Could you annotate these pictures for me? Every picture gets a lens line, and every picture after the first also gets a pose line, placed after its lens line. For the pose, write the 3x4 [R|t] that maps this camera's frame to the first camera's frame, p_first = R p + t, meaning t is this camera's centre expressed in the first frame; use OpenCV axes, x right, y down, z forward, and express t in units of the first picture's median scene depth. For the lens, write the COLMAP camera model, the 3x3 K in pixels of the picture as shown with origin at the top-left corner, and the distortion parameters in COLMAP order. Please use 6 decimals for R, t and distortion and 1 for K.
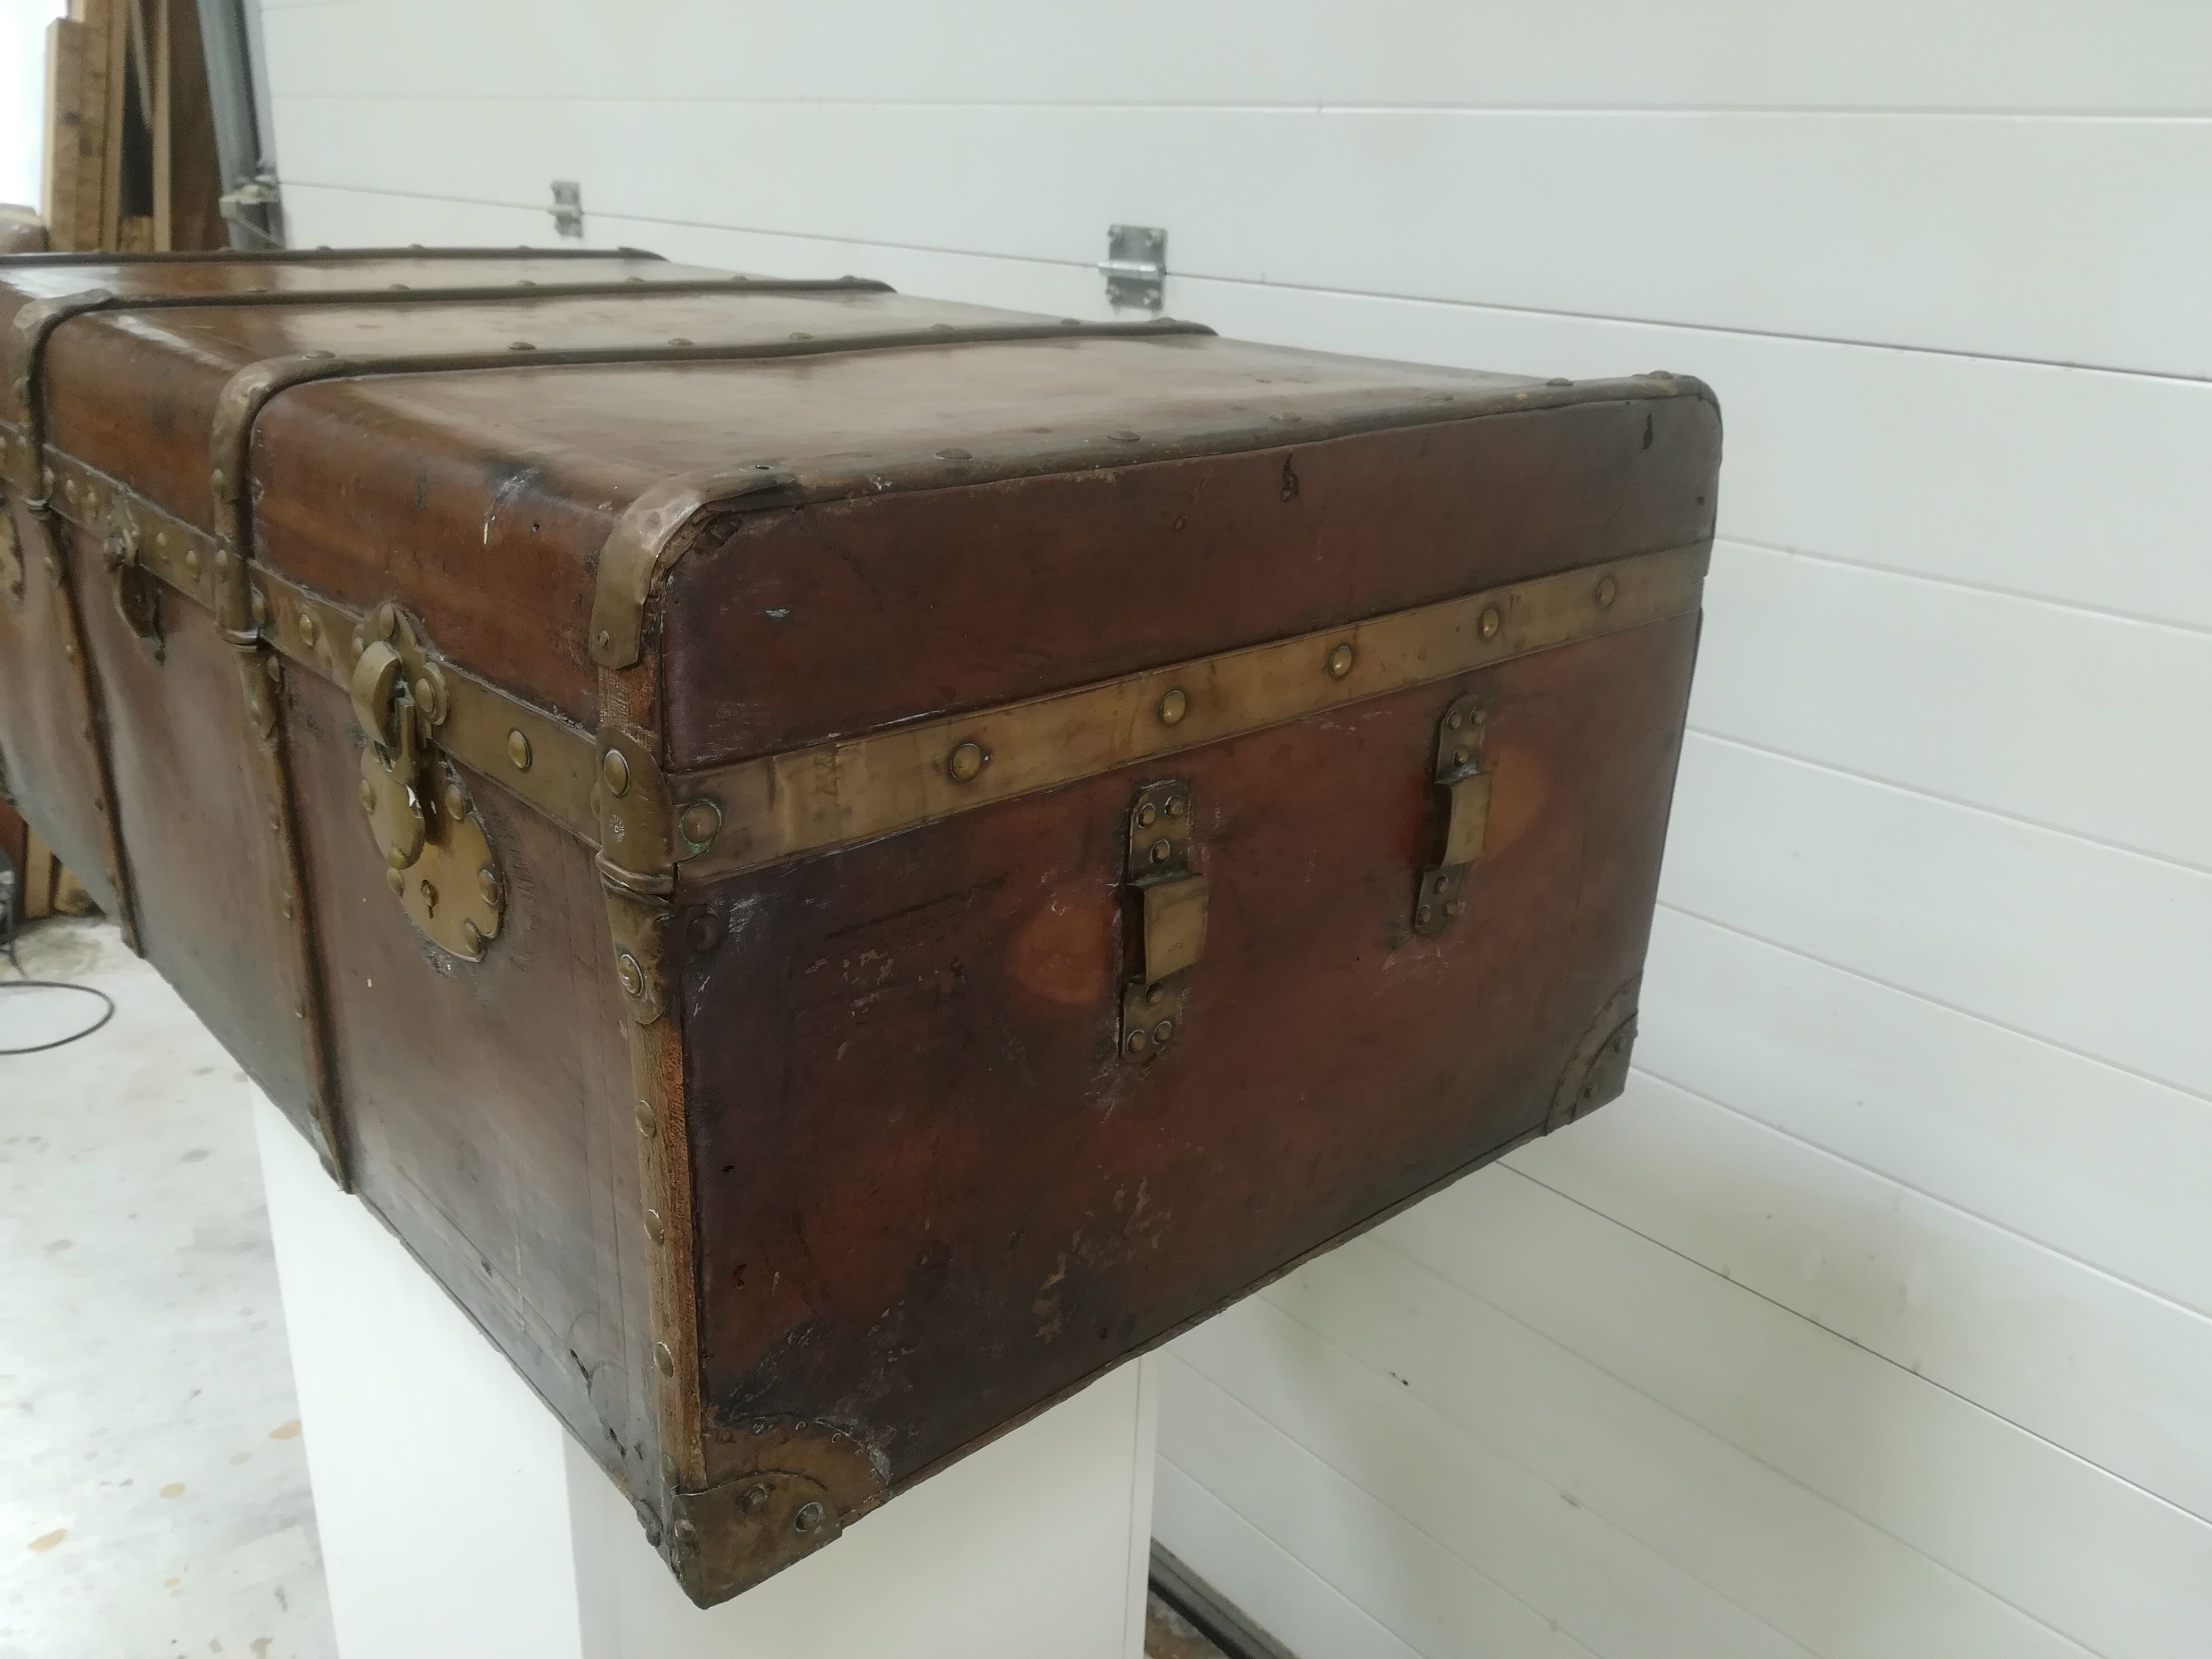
lens RADIAL K [[1723.7, 0, 1099.5], [0, 1723.7, 832.2], [0, 0, 1]] dist [0.059621, -0.080699]
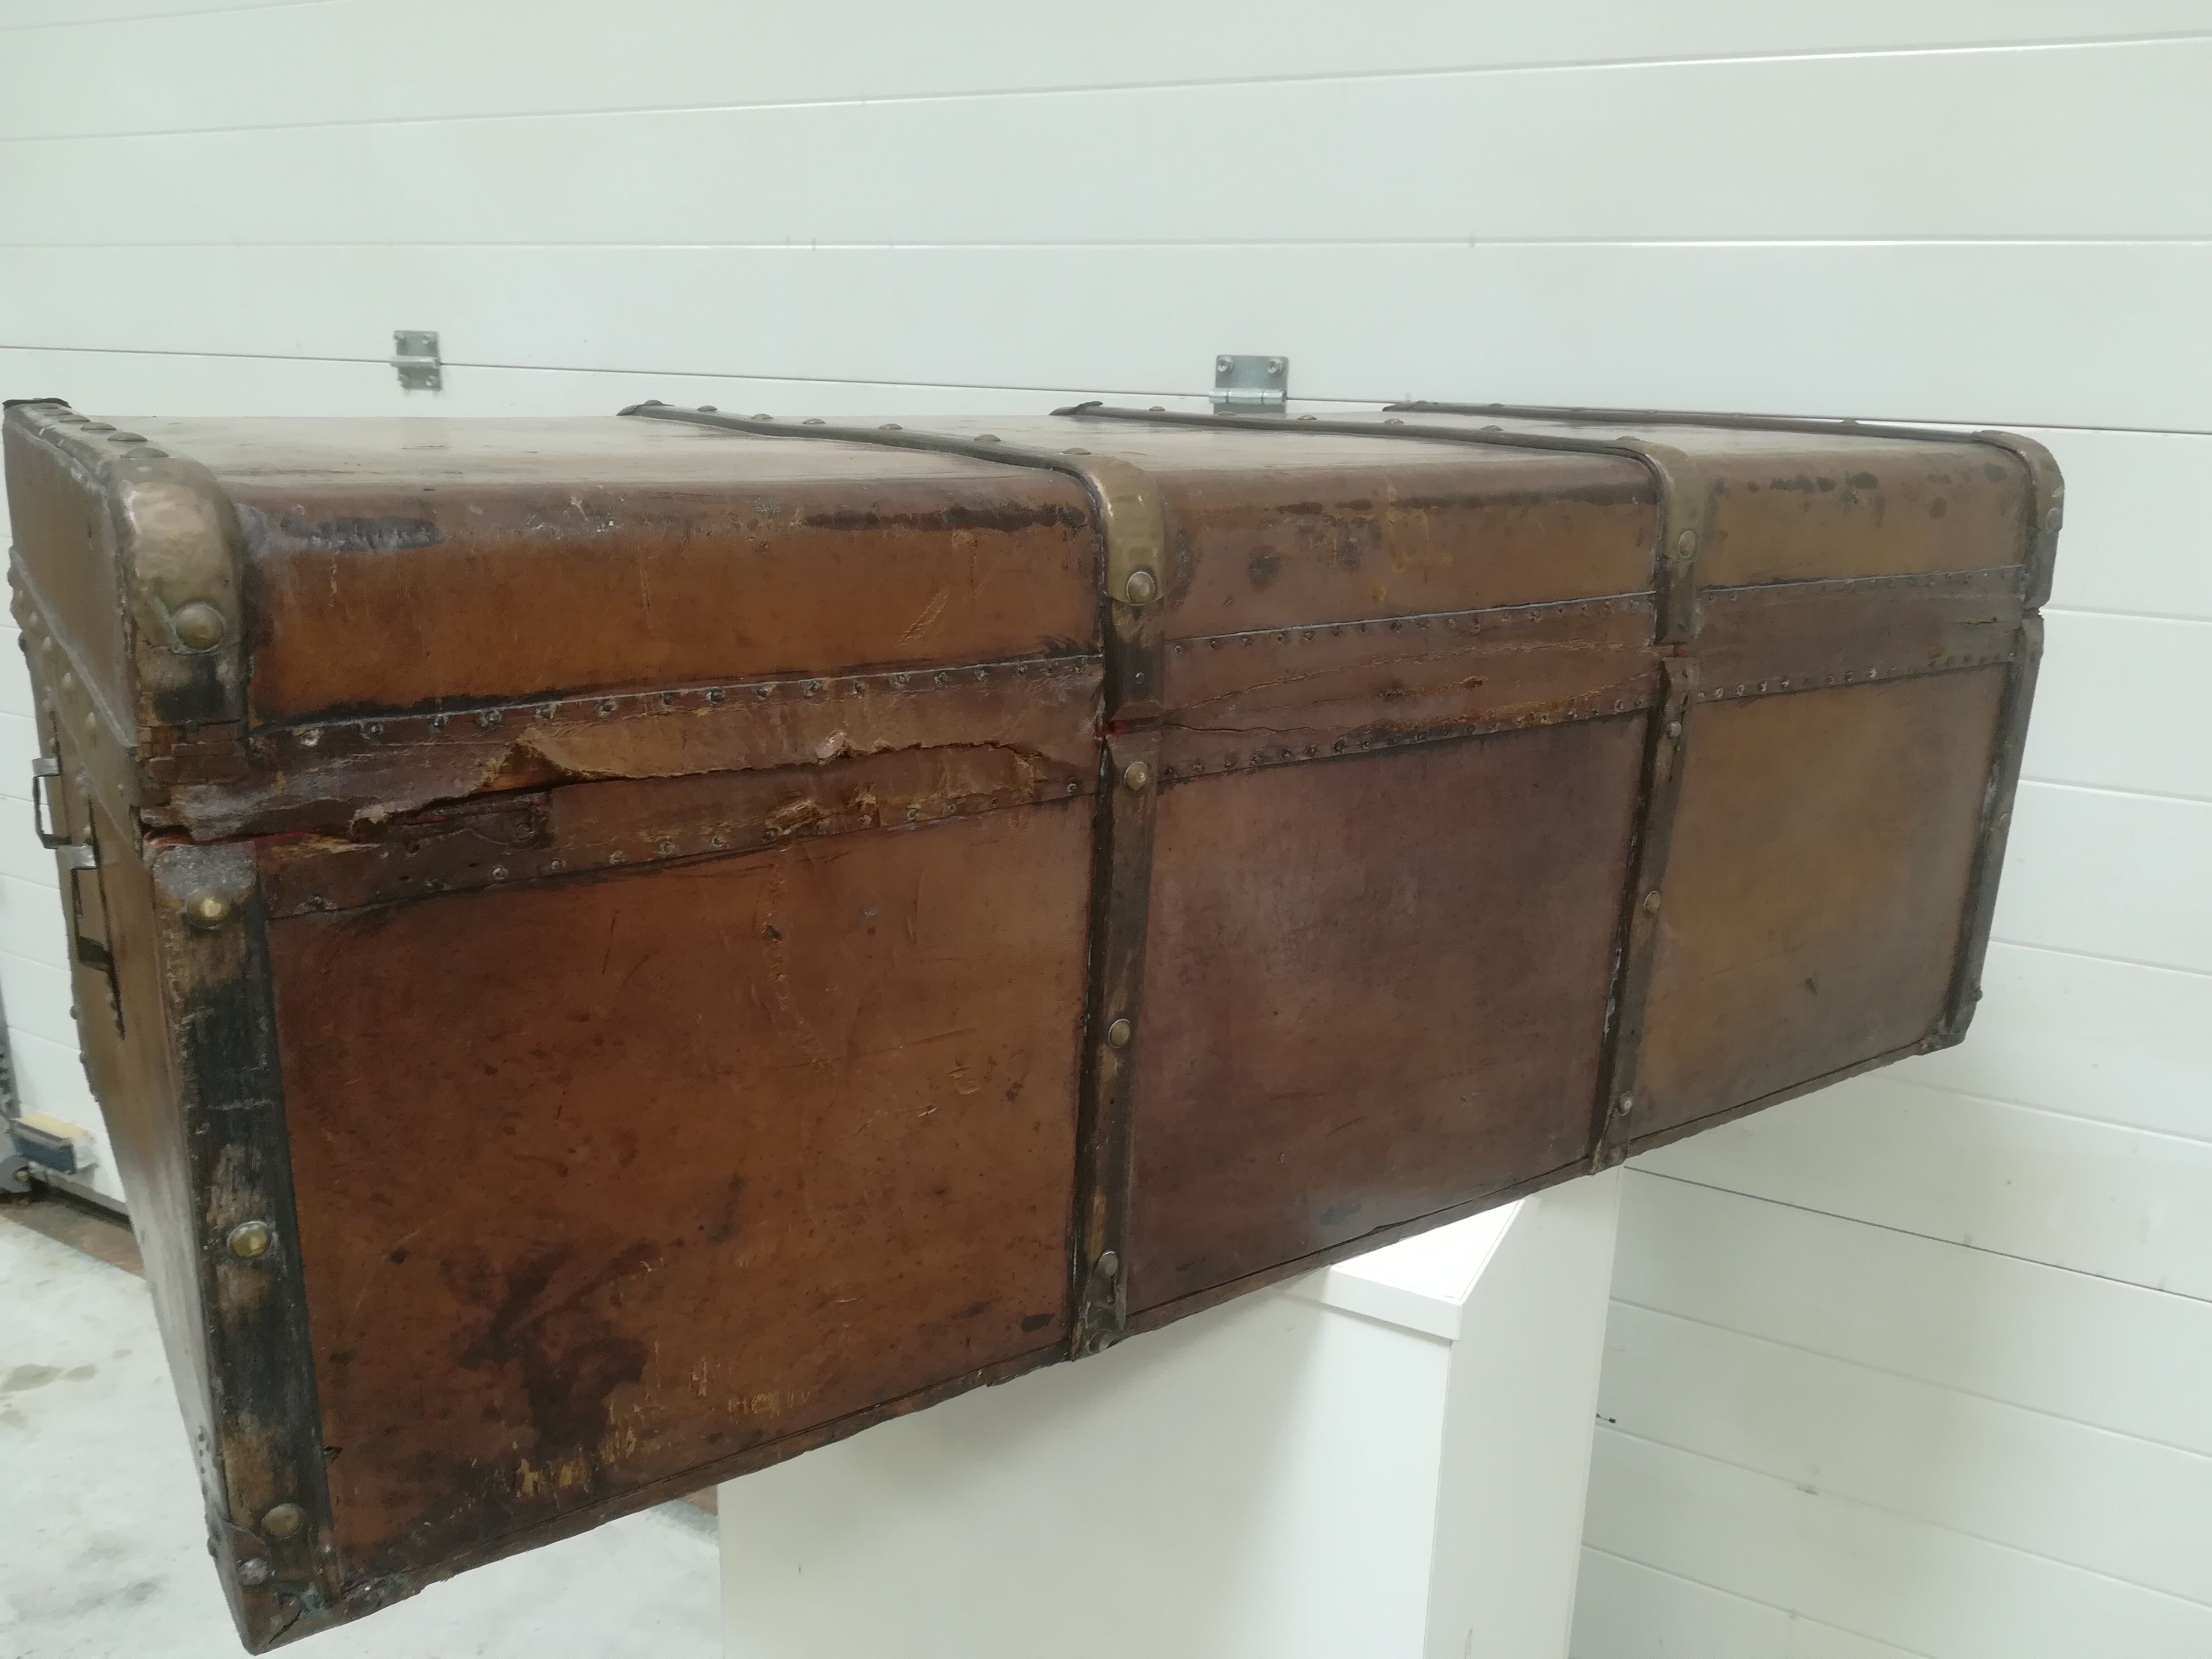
lens RADIAL K [[1723.7, 0, 1099.5], [0, 1723.7, 832.2], [0, 0, 1]] dist [0.059621, -0.080699]
pose [[0.940682, -0.107974, 0.321650, -0.435611], [0.133503, 0.989330, -0.058329, -0.016167], [-0.311921, 0.097810, 0.945060, 0.069548]]
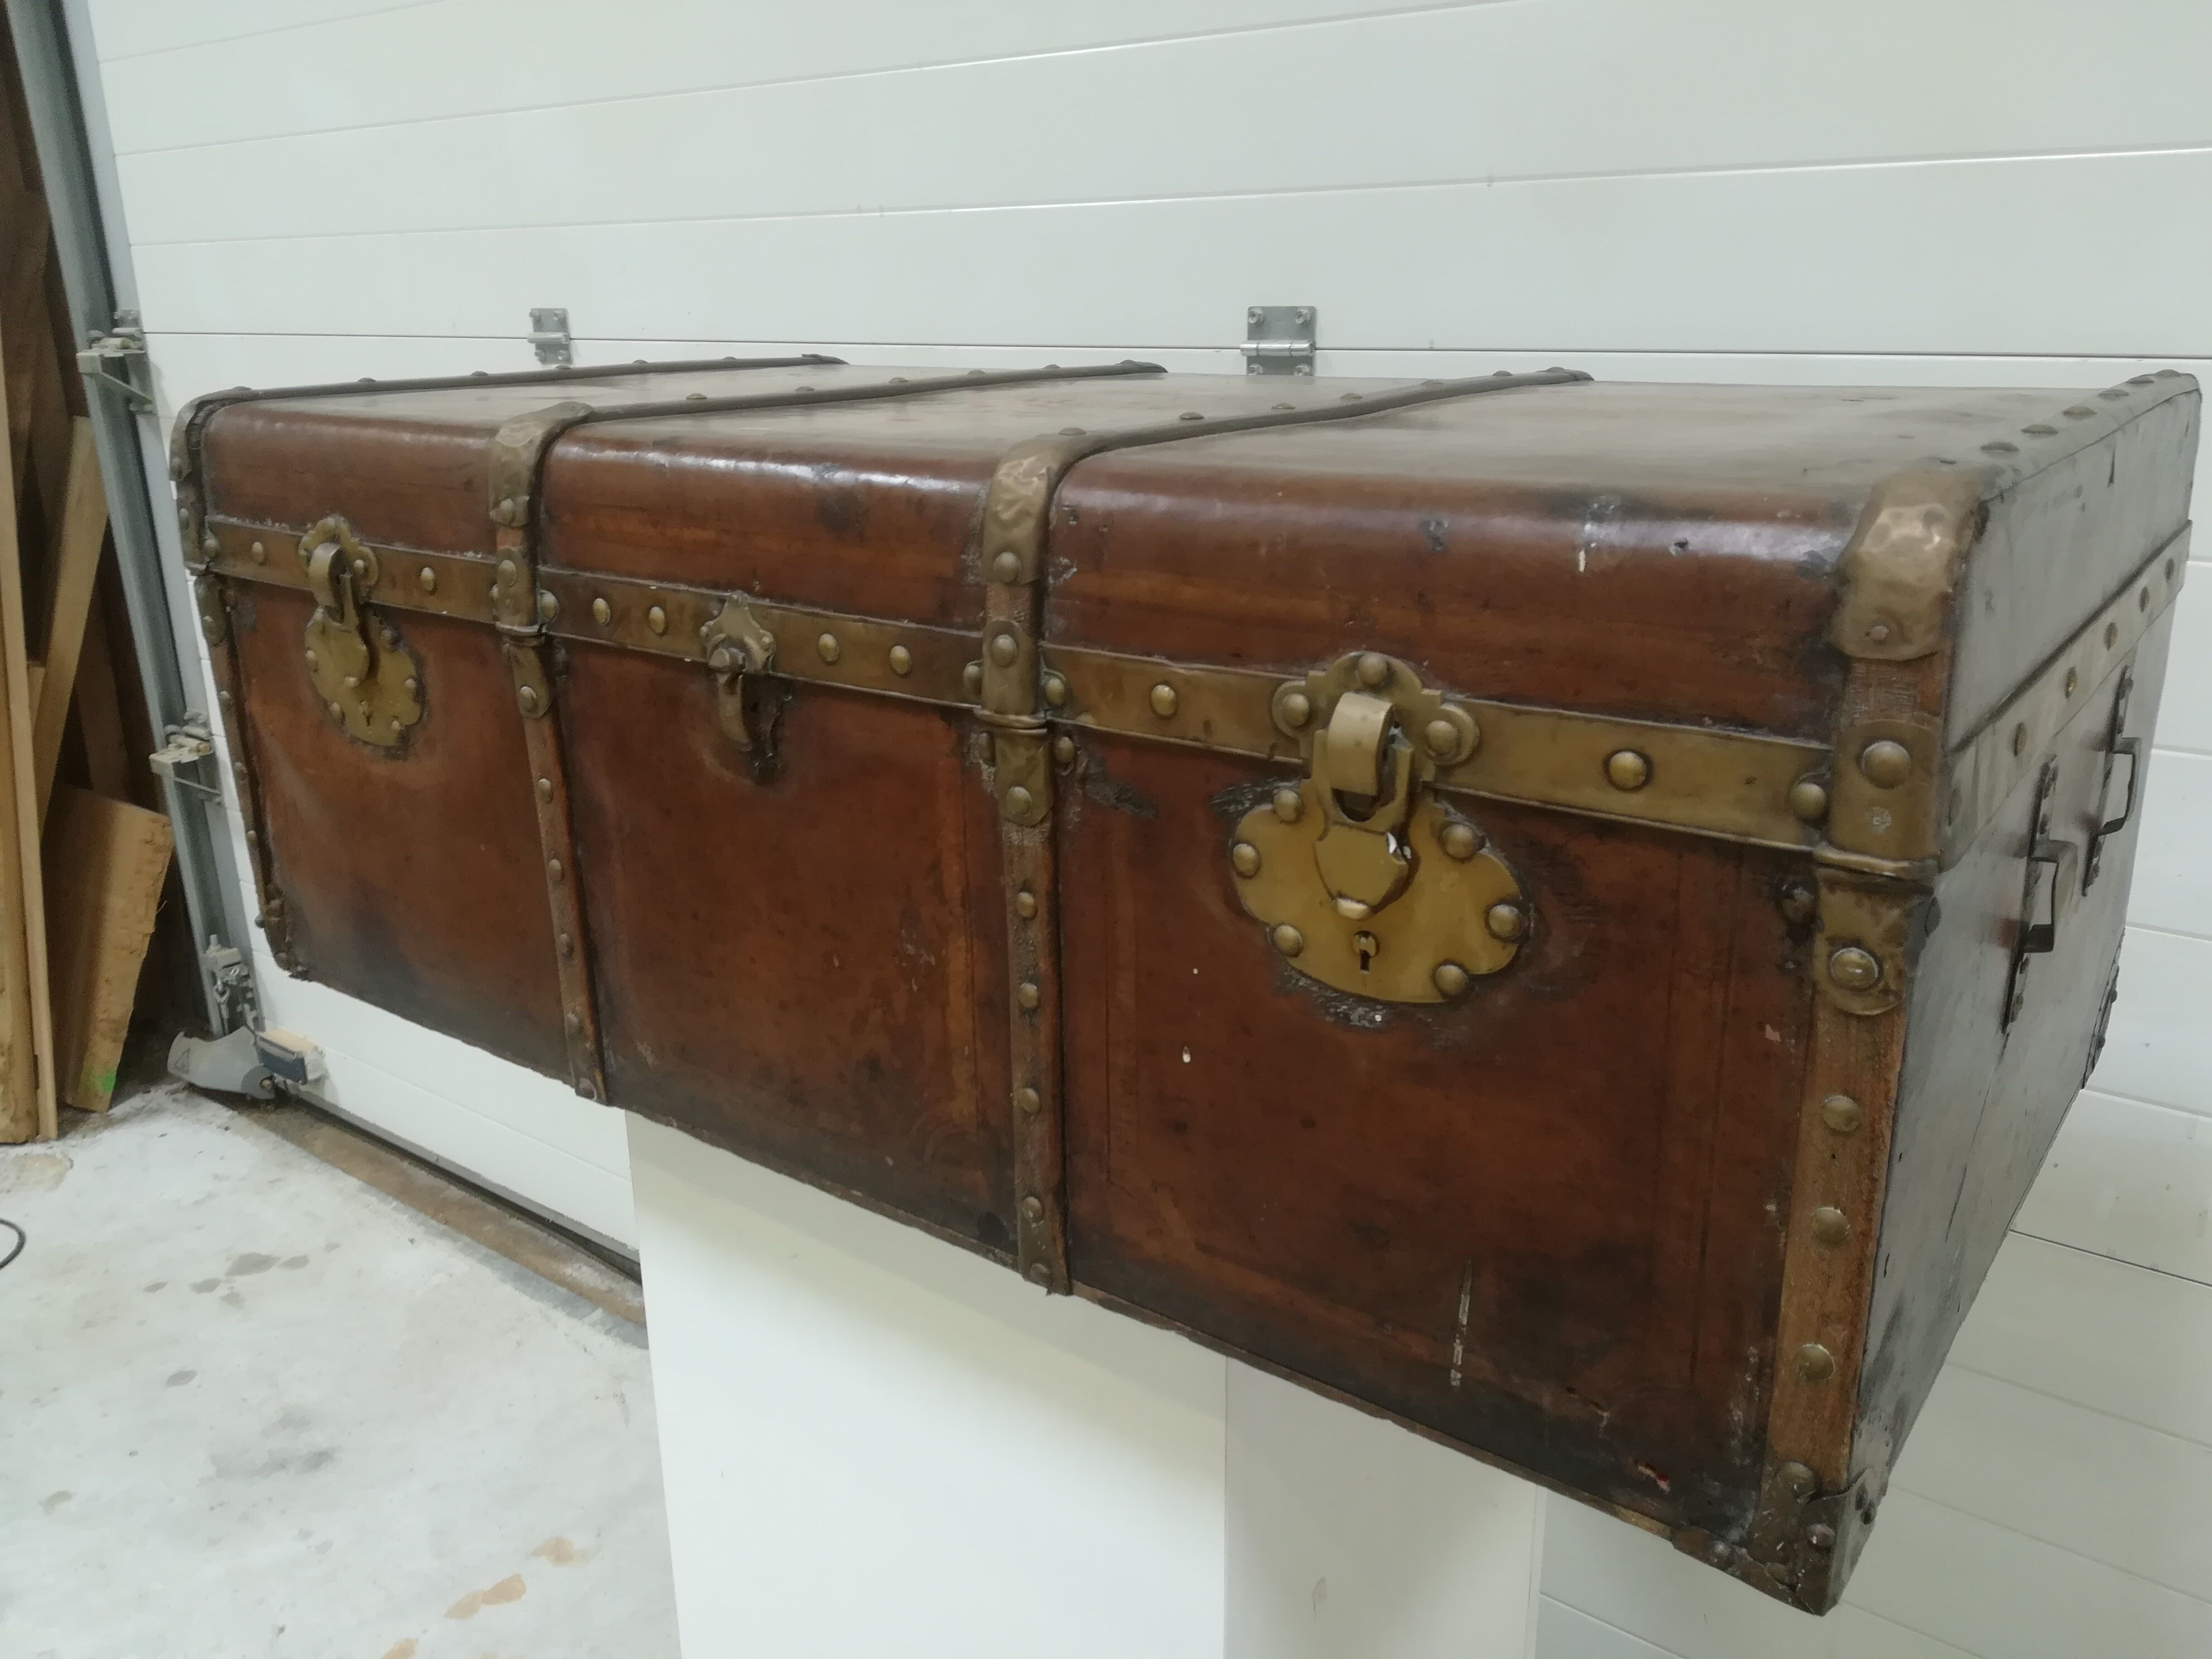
lens RADIAL K [[1715.9, 0, 1098.6], [0, 1715.9, 836.2], [0, 0, 1]] dist [0.053400, -0.081480]
pose [[0.980761, -0.105281, 0.164388, -0.290946], [0.114256, 0.992381, -0.046103, 0.000618], [-0.158282, 0.063998, 0.985318, 0.020612]]
